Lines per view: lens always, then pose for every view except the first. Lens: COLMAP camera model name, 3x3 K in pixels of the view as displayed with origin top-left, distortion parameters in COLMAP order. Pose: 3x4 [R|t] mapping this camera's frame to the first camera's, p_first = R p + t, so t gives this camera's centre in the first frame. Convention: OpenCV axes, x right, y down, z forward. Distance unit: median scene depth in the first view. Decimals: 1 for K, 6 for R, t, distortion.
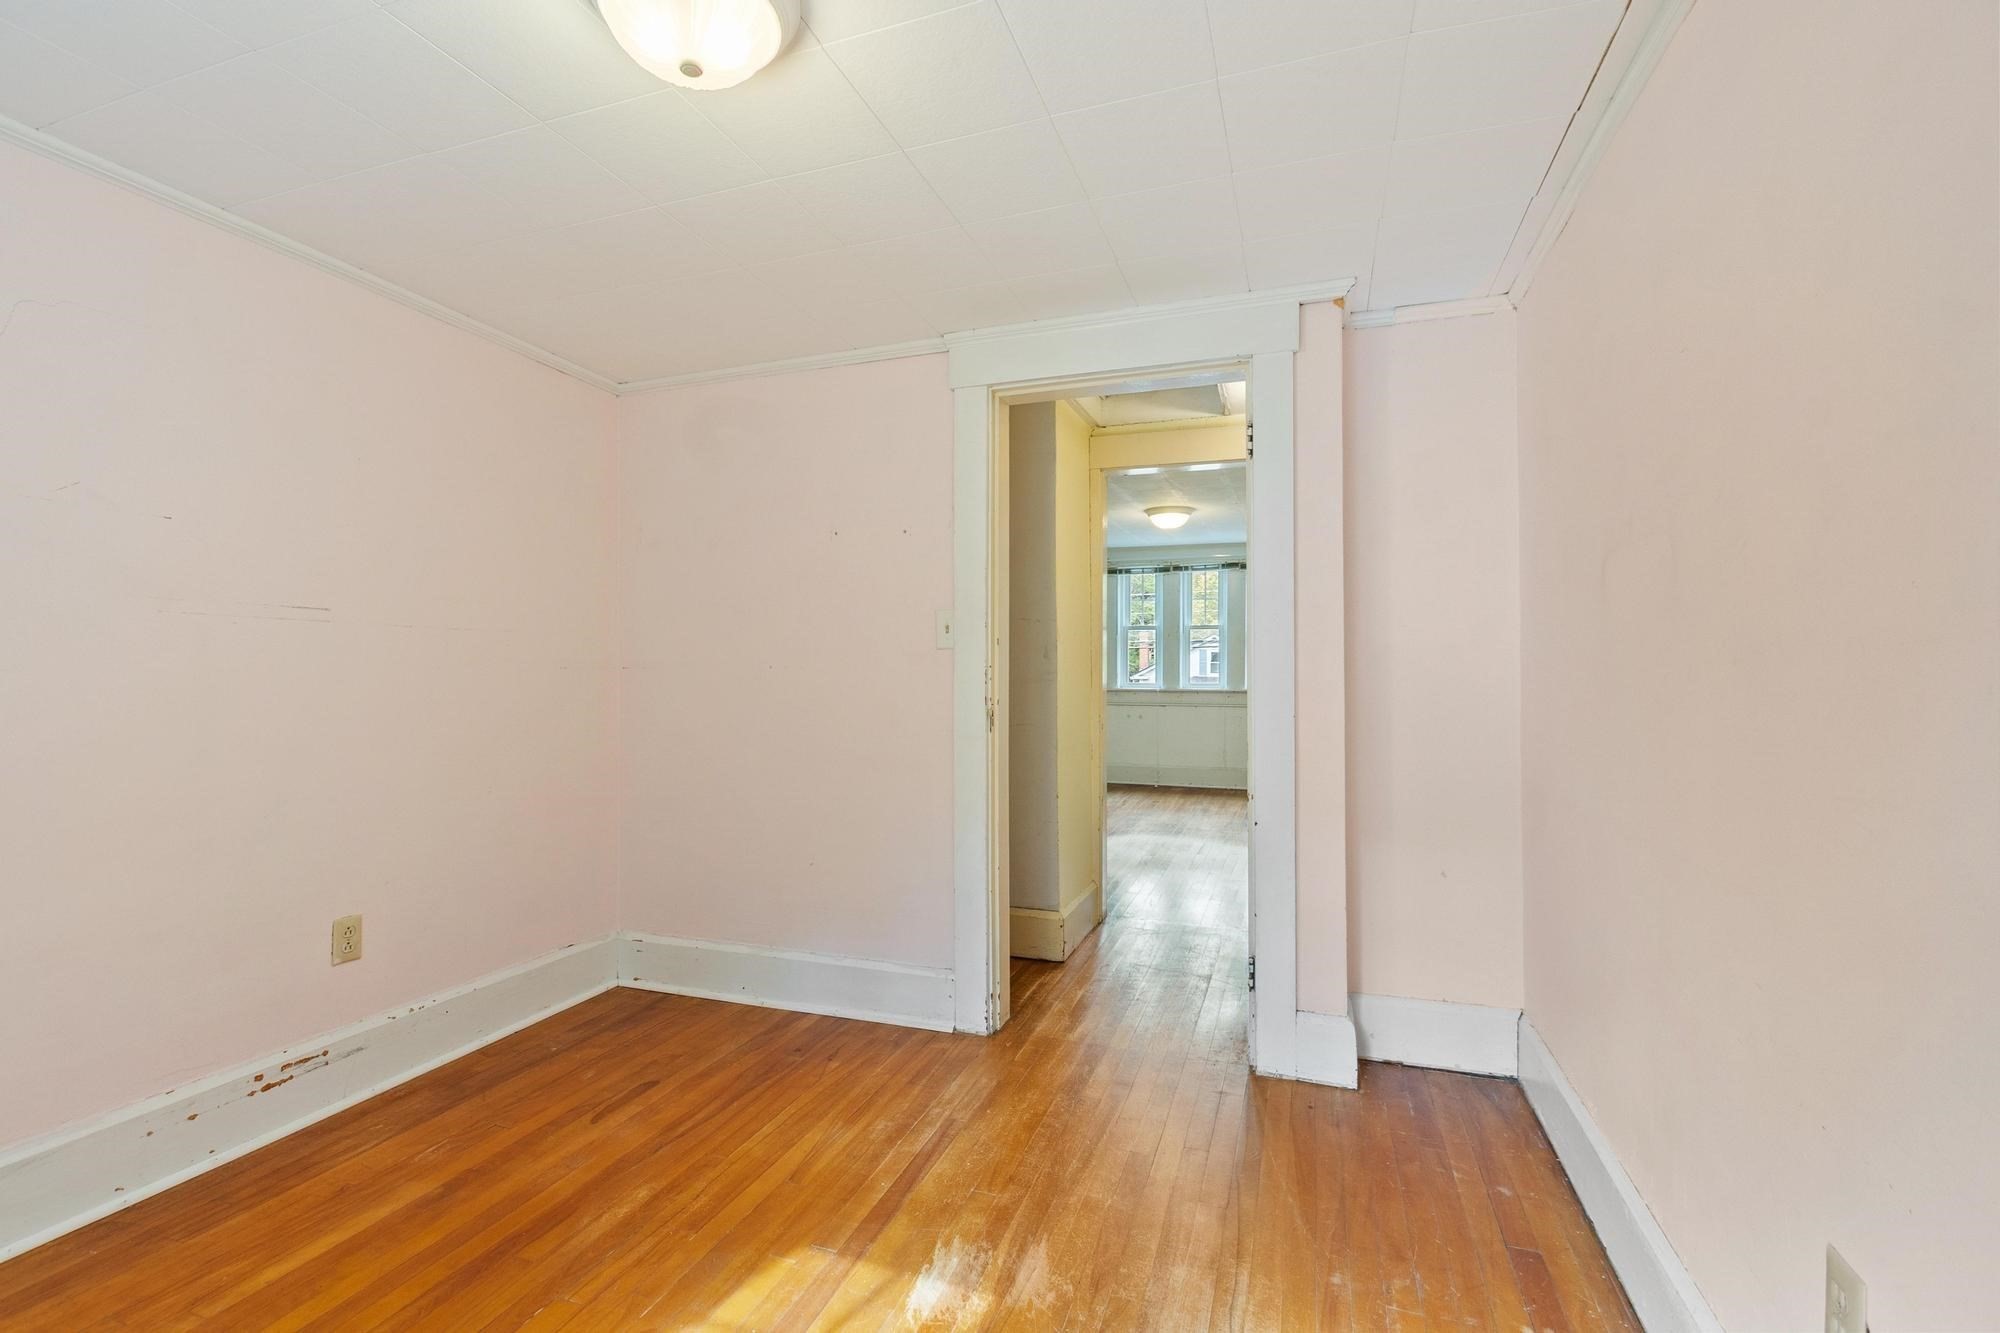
lens RADIAL K [[867.6, 0, 999.1], [0, 867.6, 671.3], [0, 0, 1]] dist [0.001372, 0.000206]
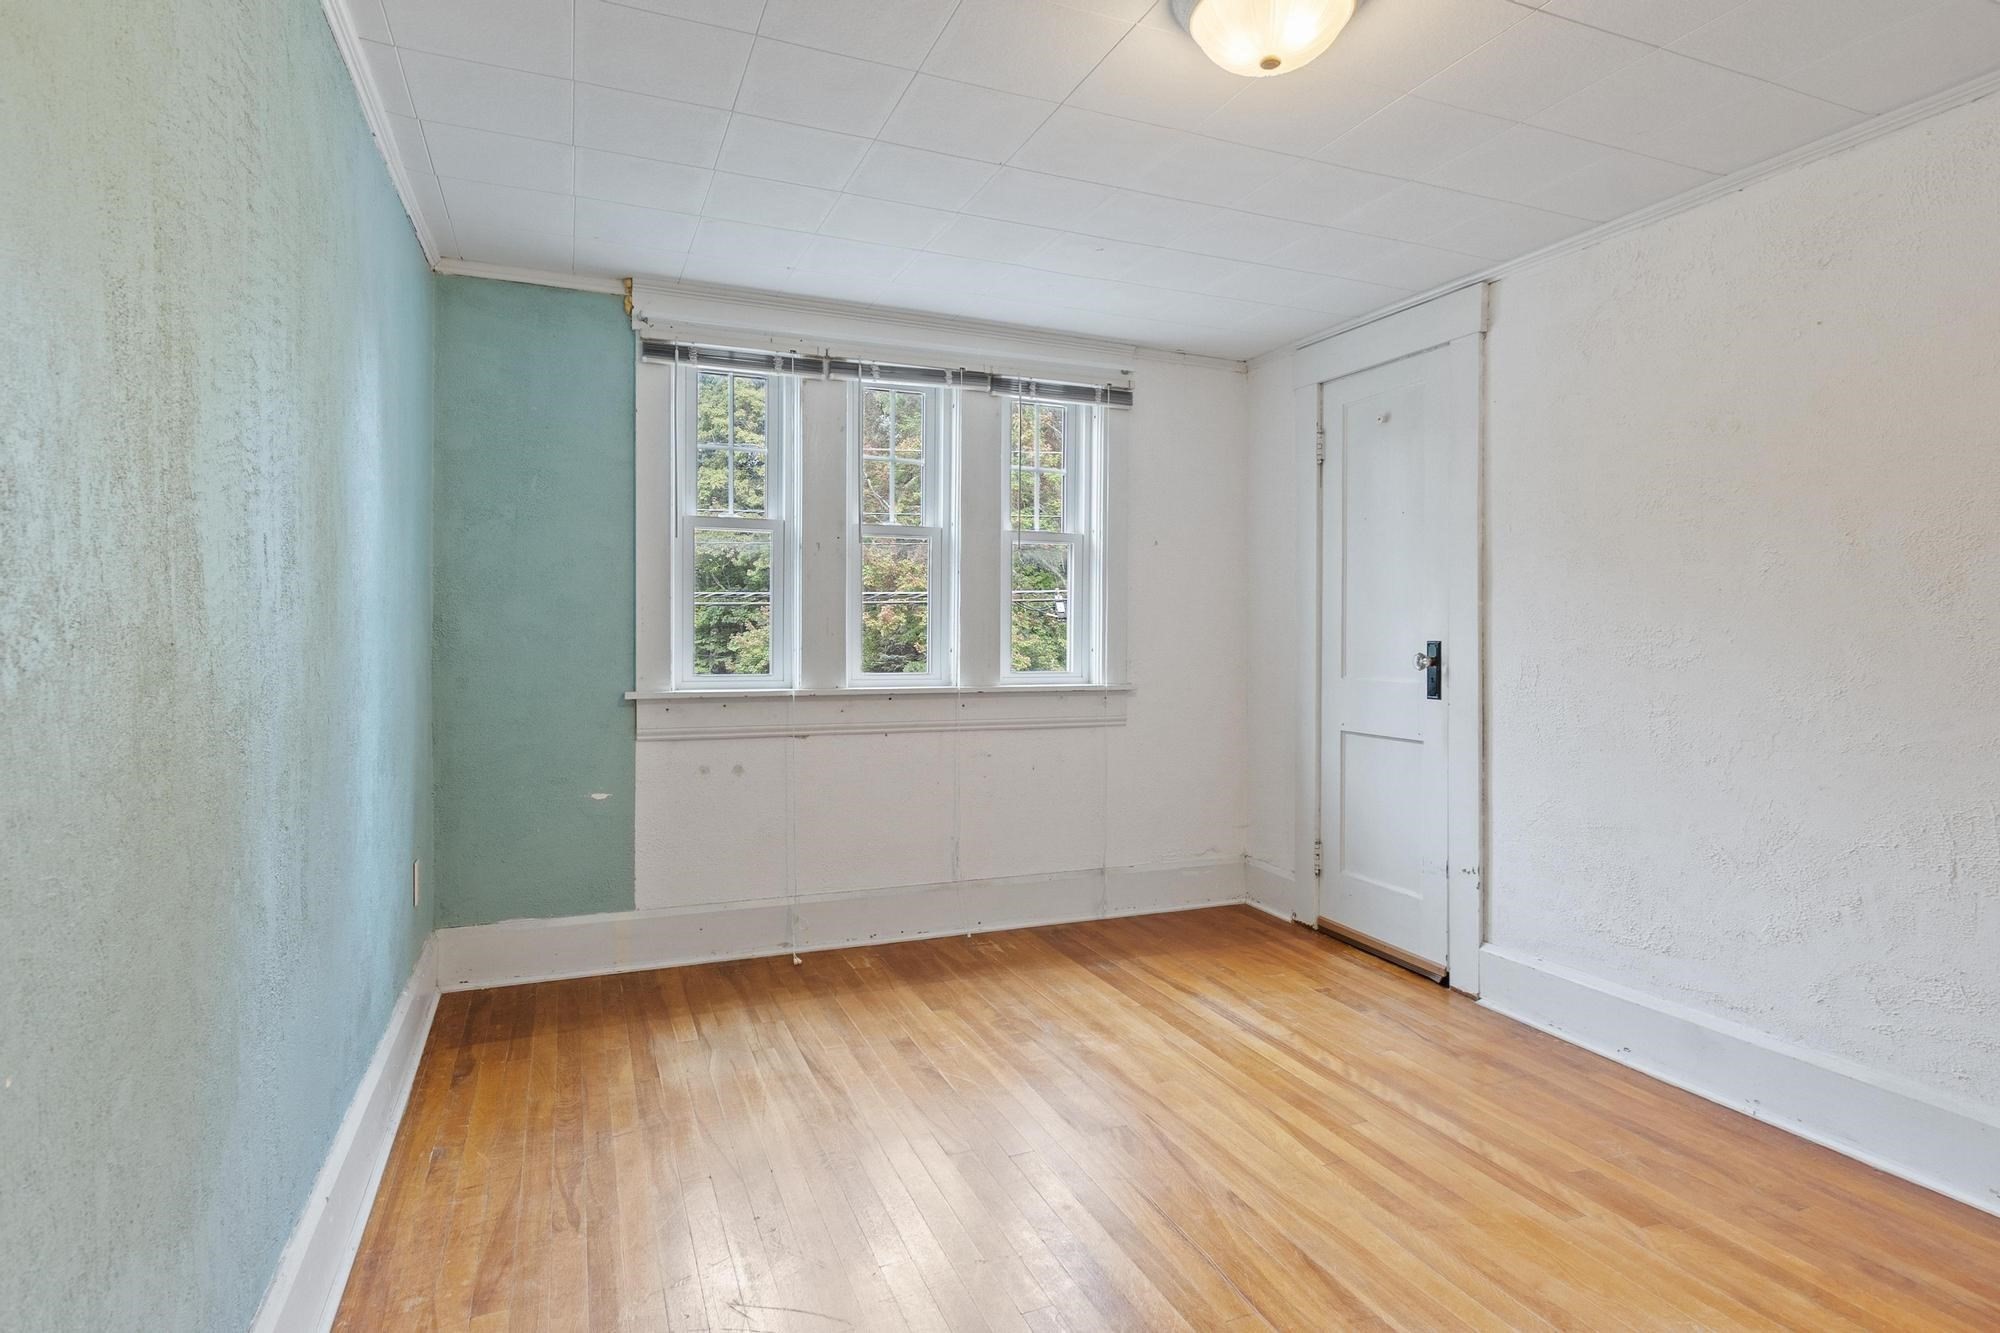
lens RADIAL K [[1022.9, 0, 1004.9], [0, 1022.9, 657.8], [0, 0, 1]] dist [0.006528, -0.000887]
pose [[0.743359, -0.009594, 0.668824, -0.038213], [0.003145, 0.999936, 0.010849, 0.002096], [-0.668885, -0.005961, 0.743342, 0.623294]]
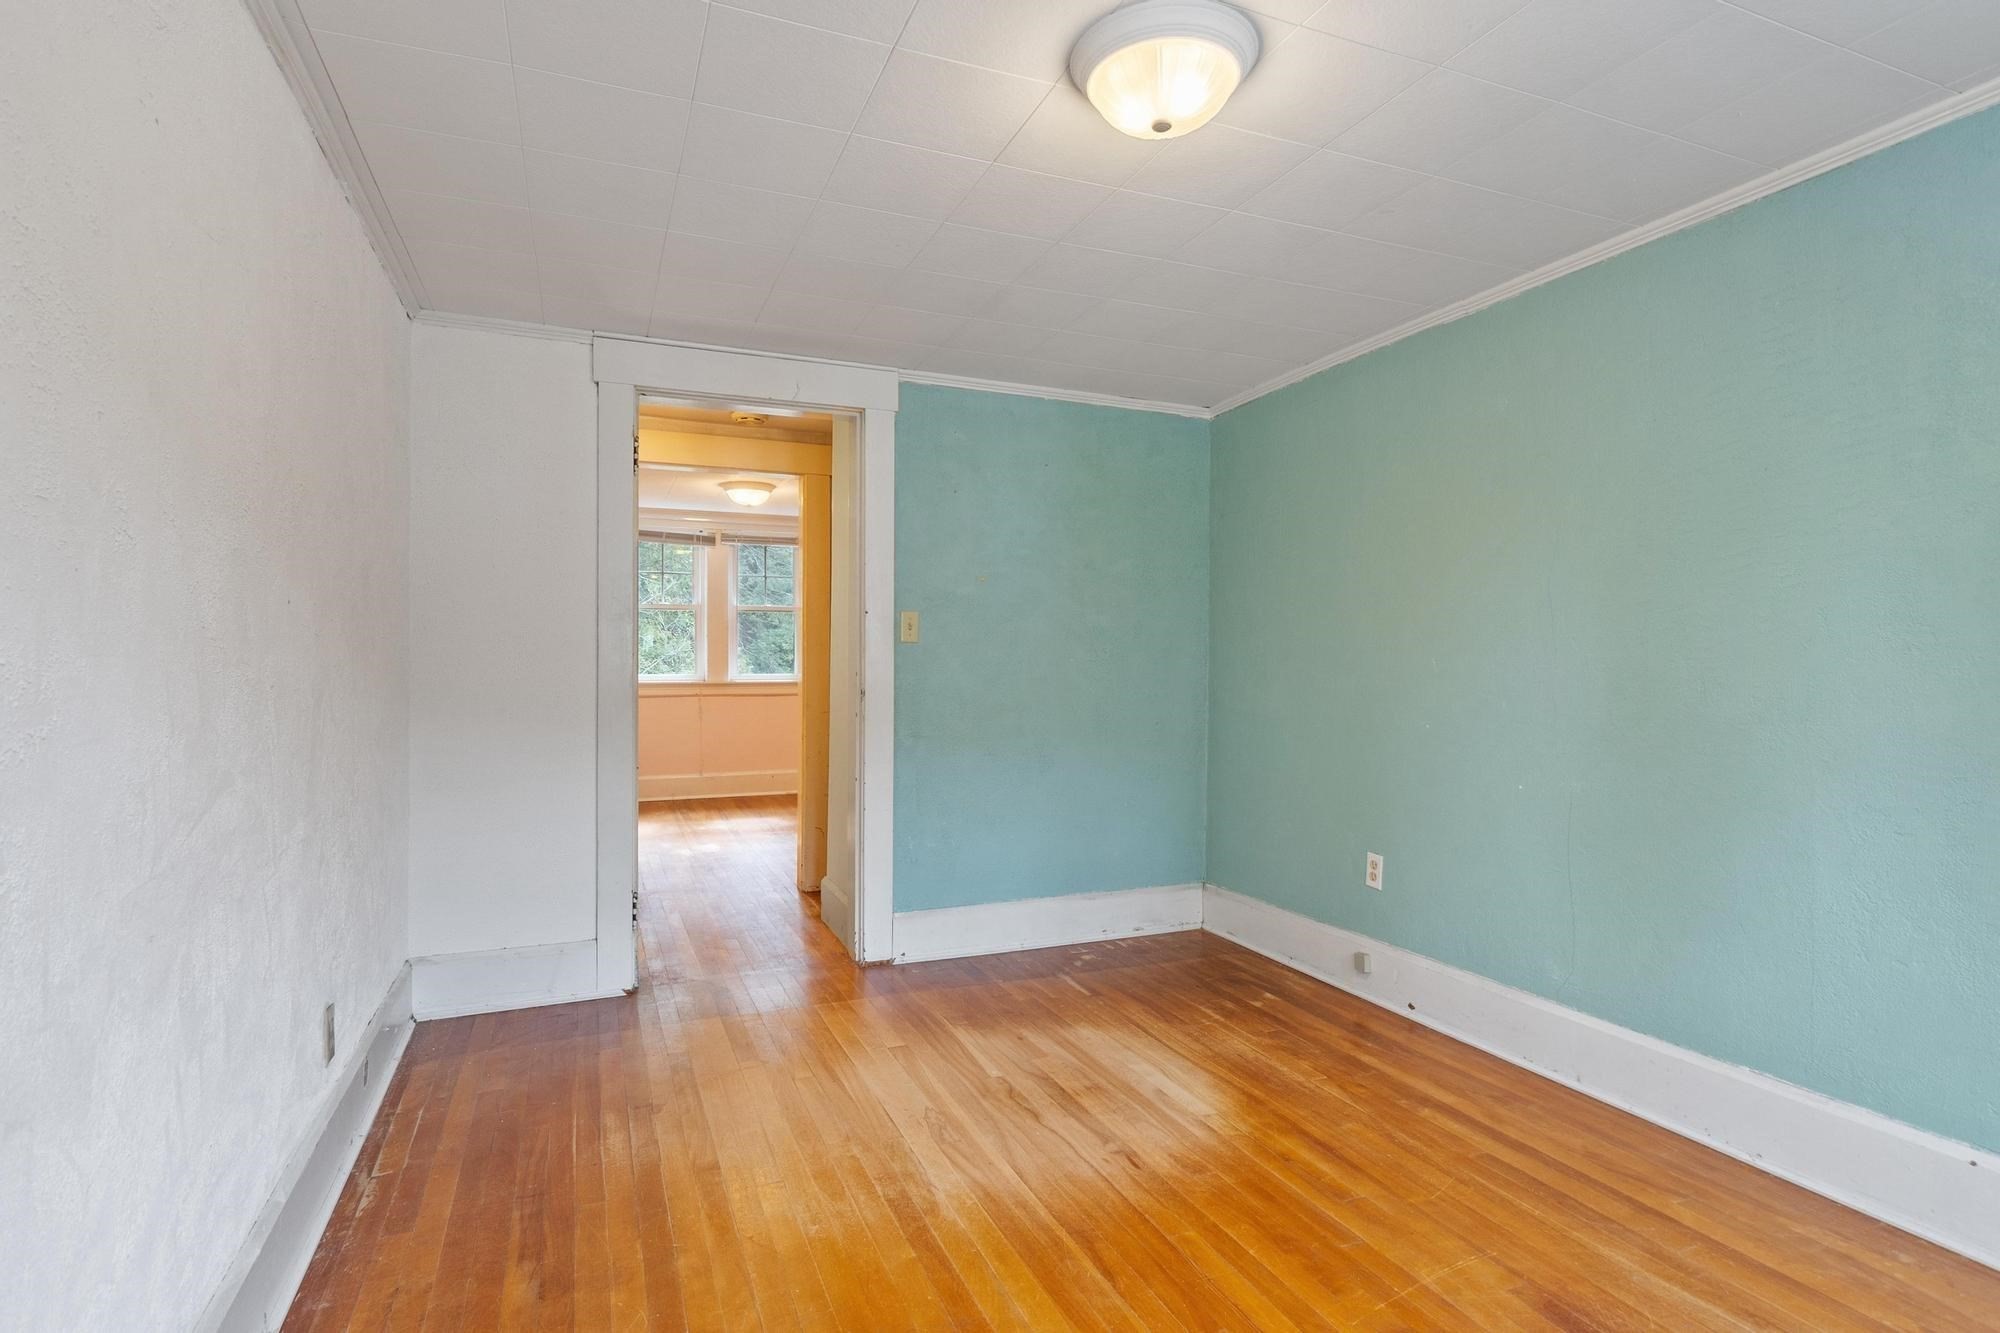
lens RADIAL K [[1022.9, 0, 991.7], [0, 1022.9, 669.6], [0, 0, 1]] dist [0.006528, -0.000887]
pose [[-0.744260, 0.006614, -0.667857, 0.325445], [-0.006138, 0.999841, 0.016742, -0.003694], [0.667861, 0.016560, -0.744101, 0.890040]]
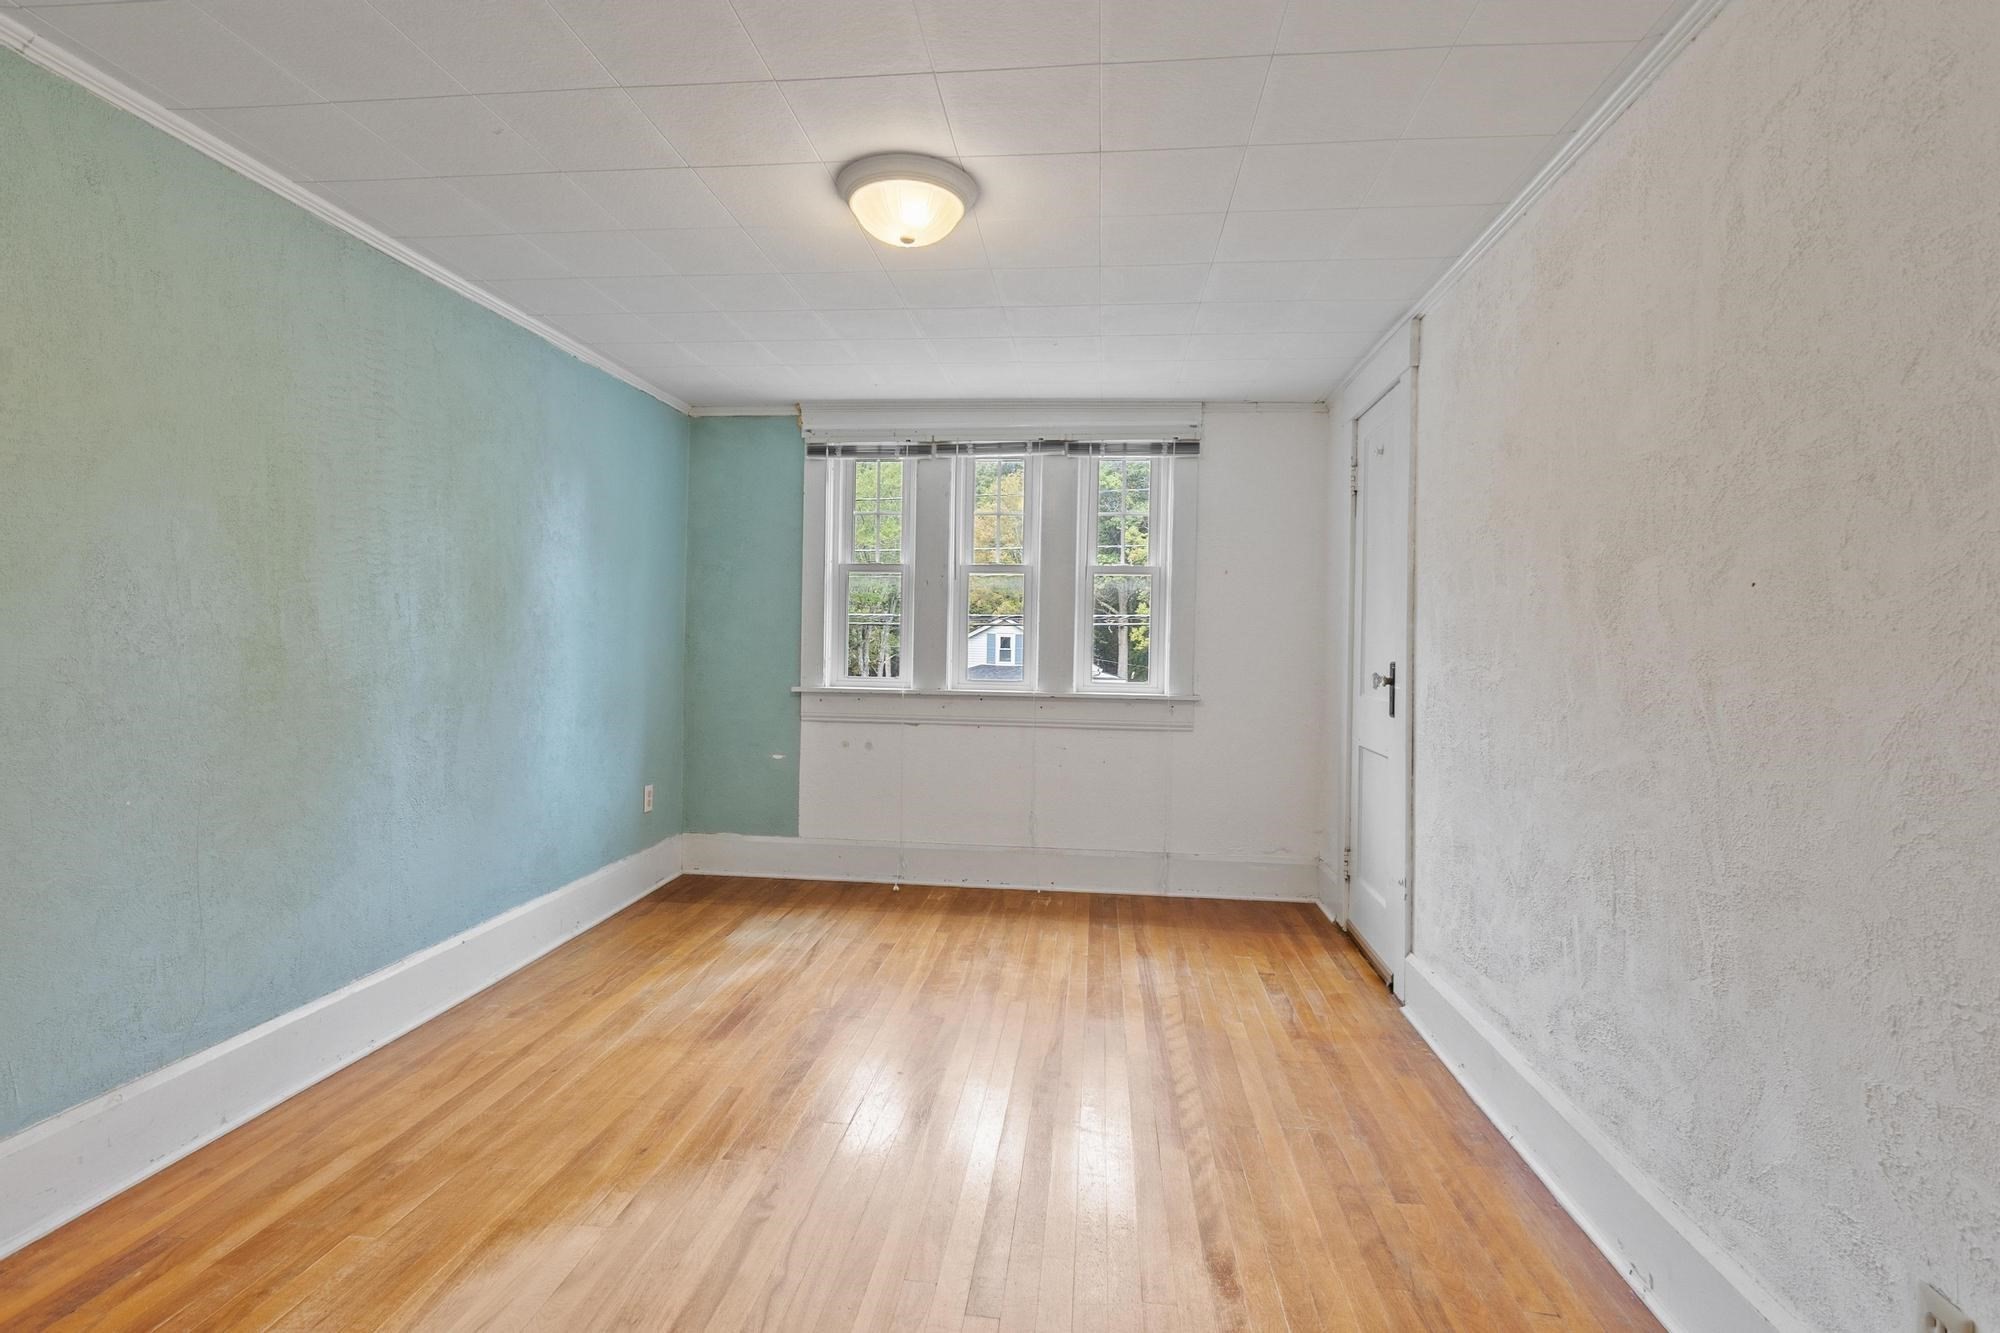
lens RADIAL K [[920.8, 0, 1001.7], [0, 920.8, 665.2], [0, 0, 1]] dist [0.001561, -0.000273]
pose [[0.970433, 0.014280, 0.240949, 0.110924], [-0.016128, 0.999854, 0.005698, 0.002215], [-0.240832, -0.009415, 0.970521, 0.477881]]
